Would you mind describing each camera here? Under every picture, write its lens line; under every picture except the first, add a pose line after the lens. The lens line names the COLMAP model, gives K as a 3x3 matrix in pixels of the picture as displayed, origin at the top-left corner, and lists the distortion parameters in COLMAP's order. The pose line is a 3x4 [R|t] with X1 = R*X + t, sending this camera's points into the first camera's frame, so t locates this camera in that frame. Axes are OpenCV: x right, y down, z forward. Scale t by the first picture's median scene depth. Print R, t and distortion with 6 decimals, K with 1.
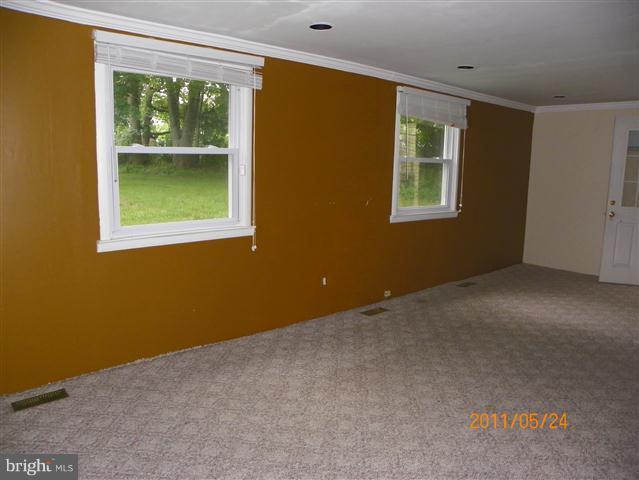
lens RADIAL K [[491.3, 0, 319.5], [0, 491.3, 240.0], [0, 0, 1]] dist [-0.113427, 0.014906]
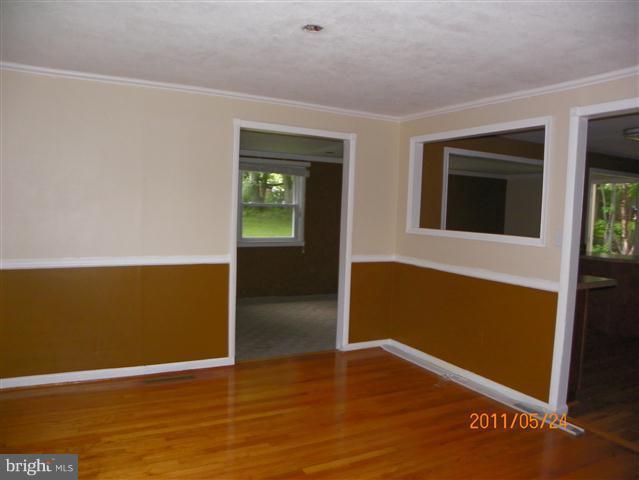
lens RADIAL K [[491.3, 0, 319.5], [0, 491.3, 240.0], [0, 0, 1]] dist [-0.113427, 0.014906]
pose [[0.973618, 0.027277, -0.226549, 0.378886], [-0.048898, 0.994706, -0.090379, 0.142319], [0.222884, 0.099073, 0.969798, -0.952324]]
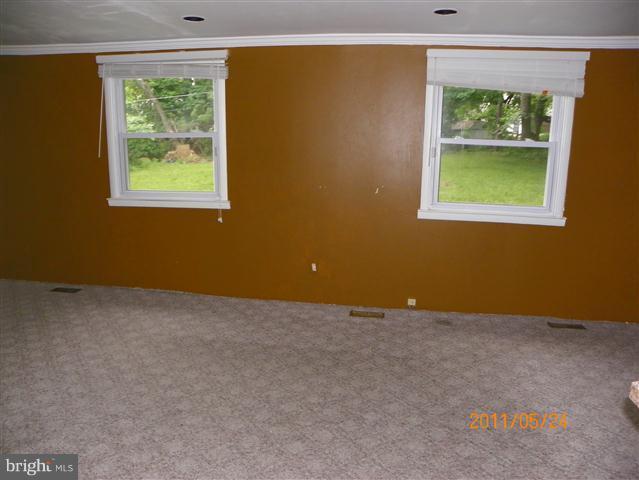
lens RADIAL K [[491.3, 0, 319.5], [0, 491.3, 240.0], [0, 0, 1]] dist [-0.113427, 0.014906]
pose [[0.622048, 0.151187, -0.768244, 0.825081], [-0.124106, 0.987815, 0.093908, -0.067524], [0.773081, 0.036928, 0.633231, 0.426635]]
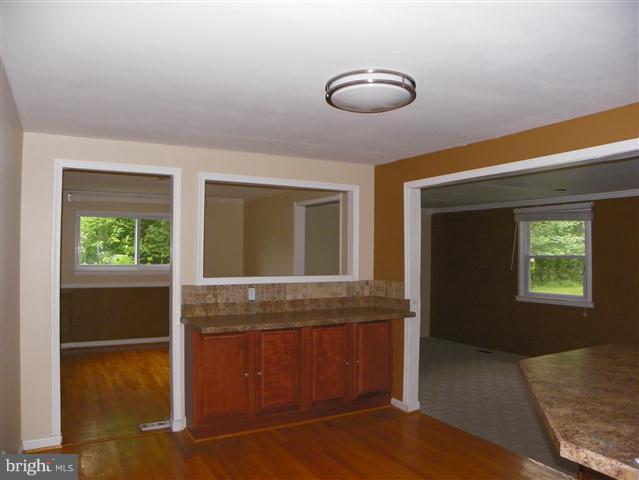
lens RADIAL K [[475.0, 0, 319.5], [0, 475.0, 240.0], [0, 0, 1]] dist [-0.098882, 0.004637]
pose [[-0.227793, -0.044558, -0.972690, 1.473322], [-0.164352, 0.986379, -0.006696, -0.069832], [0.959739, 0.158338, -0.232014, 0.422362]]
